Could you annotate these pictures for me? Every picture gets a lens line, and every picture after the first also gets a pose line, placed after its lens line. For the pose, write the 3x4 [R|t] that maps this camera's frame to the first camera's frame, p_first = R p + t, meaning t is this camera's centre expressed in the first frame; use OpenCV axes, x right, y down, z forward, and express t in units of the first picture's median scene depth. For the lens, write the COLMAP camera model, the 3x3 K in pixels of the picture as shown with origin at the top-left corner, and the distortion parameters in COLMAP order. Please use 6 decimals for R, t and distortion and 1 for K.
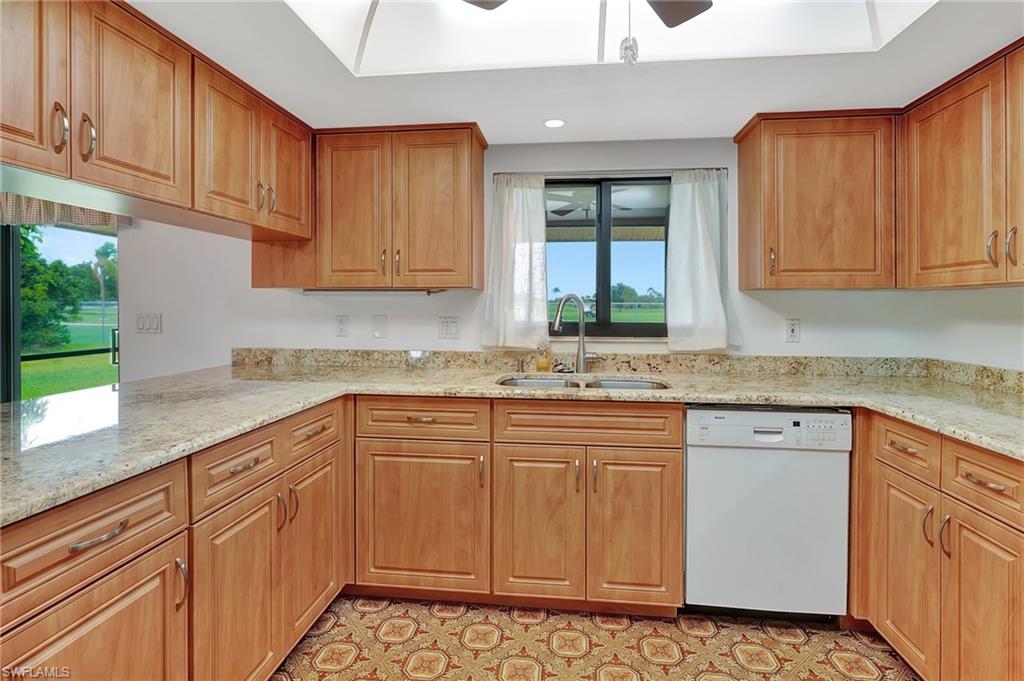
lens RADIAL K [[498.1, 0, 512.6], [0, 498.1, 308.7], [0, 0, 1]] dist [-0.003806, 0.005824]
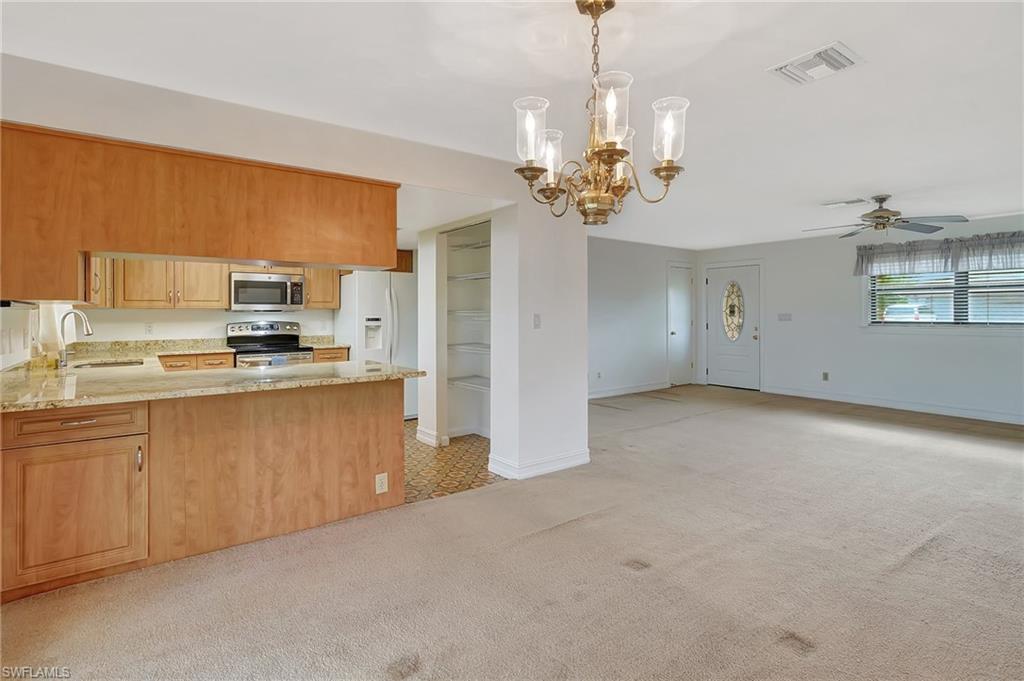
lens RADIAL K [[505.4, 0, 503.2], [0, 505.4, 310.3], [0, 0, 1]] dist [-0.003081, 0.001110]
pose [[-0.675551, 0.003338, 0.737306, -2.103004], [0.005200, 0.999986, 0.000238, -0.024032], [-0.737295, 0.003995, -0.675559, 1.258994]]
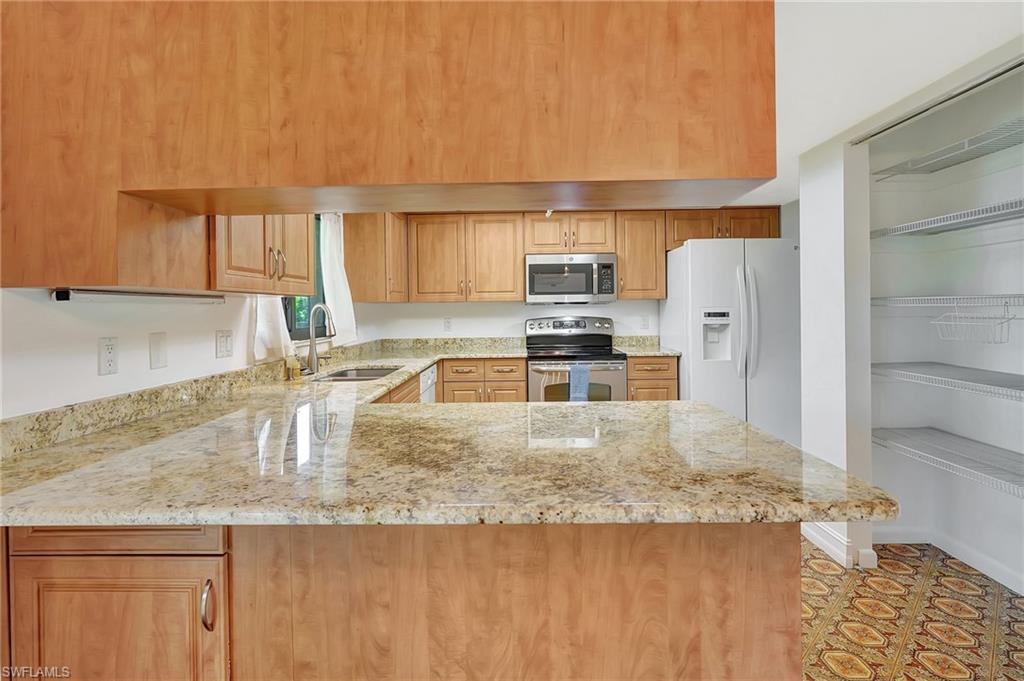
lens RADIAL K [[505.4, 0, 503.2], [0, 505.4, 310.3], [0, 0, 1]] dist [-0.003081, 0.001110]
pose [[-0.085485, -0.006208, 0.996320, -1.276301], [0.017389, 0.999819, 0.007722, -0.018087], [-0.996188, 0.017985, -0.085362, 0.806662]]
